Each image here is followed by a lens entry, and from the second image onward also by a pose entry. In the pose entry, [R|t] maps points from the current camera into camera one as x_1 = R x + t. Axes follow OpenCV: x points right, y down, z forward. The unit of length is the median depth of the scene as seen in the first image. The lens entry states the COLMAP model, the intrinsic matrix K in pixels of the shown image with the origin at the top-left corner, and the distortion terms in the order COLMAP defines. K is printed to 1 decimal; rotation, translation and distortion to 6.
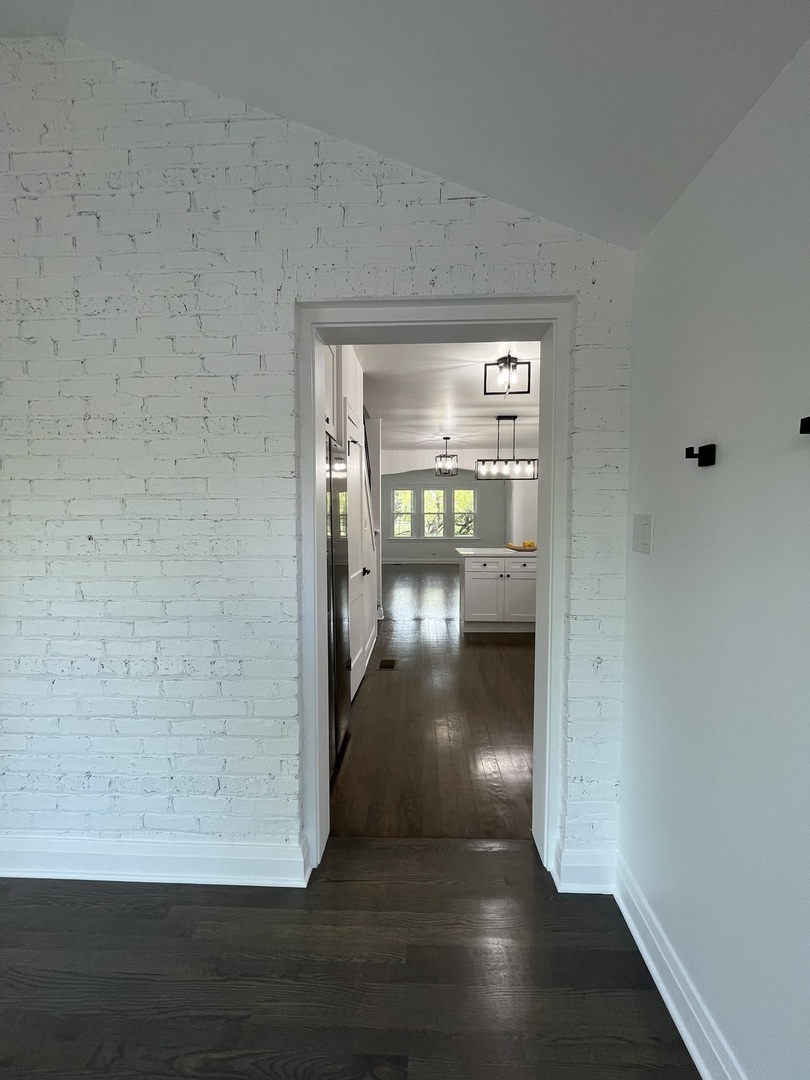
lens RADIAL K [[432.8, 0, 405.0], [0, 432.8, 540.0], [0, 0, 1]] dist [0.000194, -0.000007]
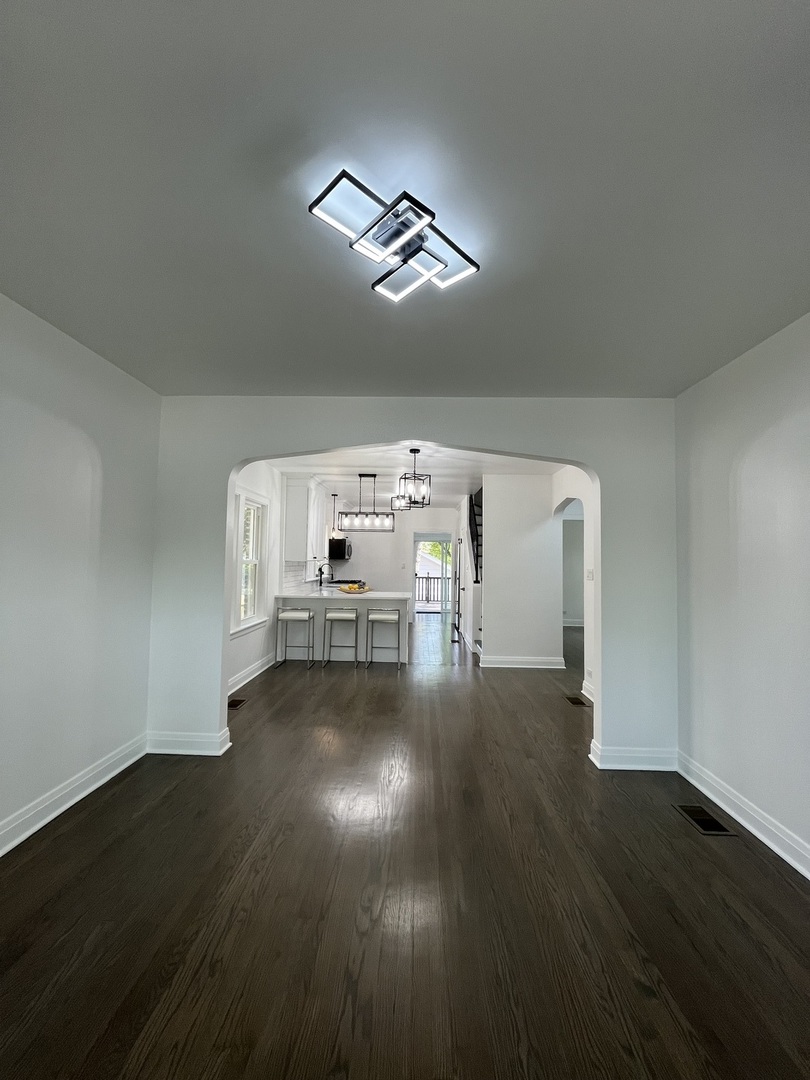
lens RADIAL K [[432.8, 0, 405.0], [0, 432.8, 540.0], [0, 0, 1]] dist [0.000194, -0.000007]
pose [[-0.999939, -0.010947, -0.001547, 0.201406], [-0.010966, 0.999863, 0.012384, -0.193424], [0.001411, 0.012400, -0.999922, 3.068860]]
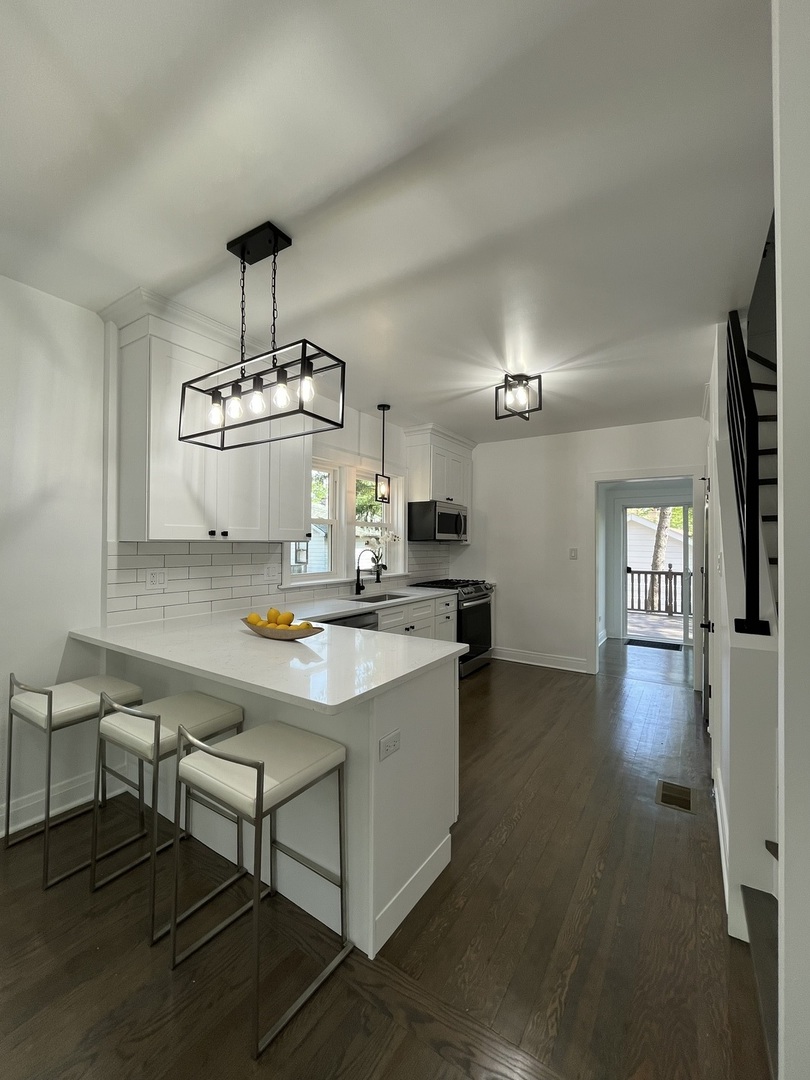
lens RADIAL K [[430.1, 0, 405.0], [0, 430.1, 540.0], [0, 0, 1]] dist [-0.015981, 0.000006]
pose [[-0.847151, 0.004133, 0.531336, -0.039224], [0.028672, 0.998868, 0.037946, -0.105341], [-0.530577, 0.047380, -0.846311, 1.774203]]
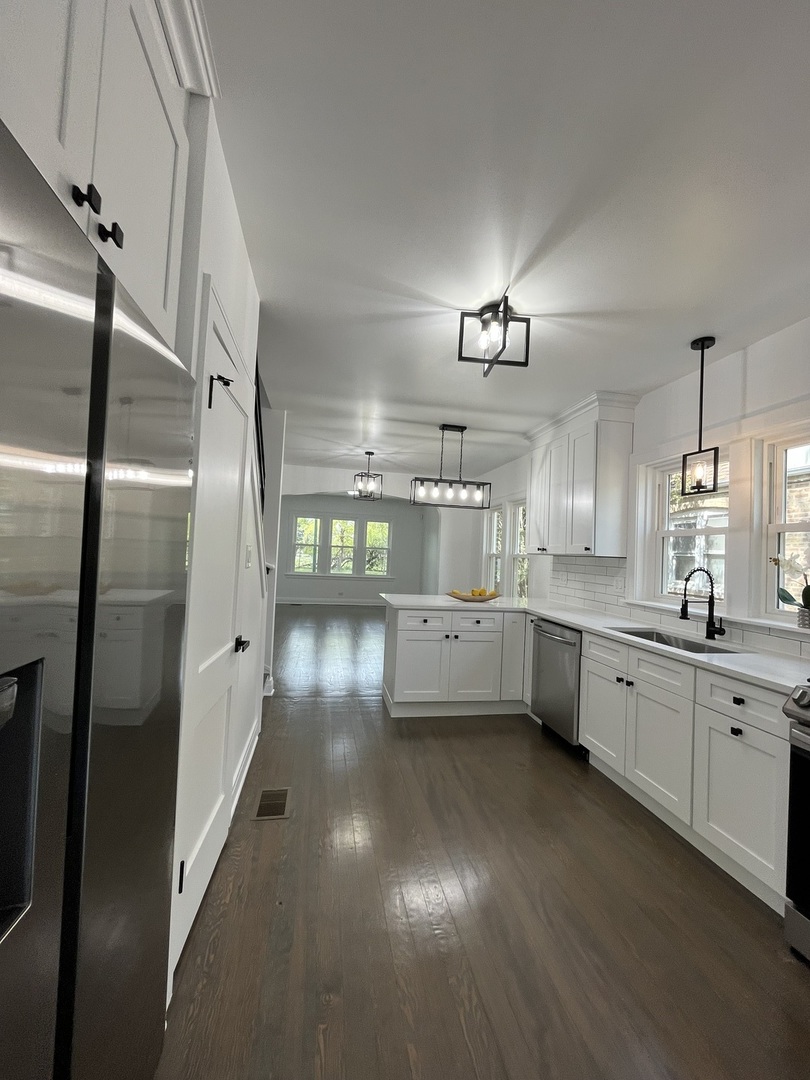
lens RADIAL K [[432.8, 0, 405.0], [0, 432.8, 540.0], [0, 0, 1]] dist [0.000194, -0.000007]
pose [[0.973405, 0.054154, 0.222598, -0.017358], [-0.036119, 0.995785, -0.084310, -0.018437], [-0.226225, 0.074028, 0.971258, 0.402167]]
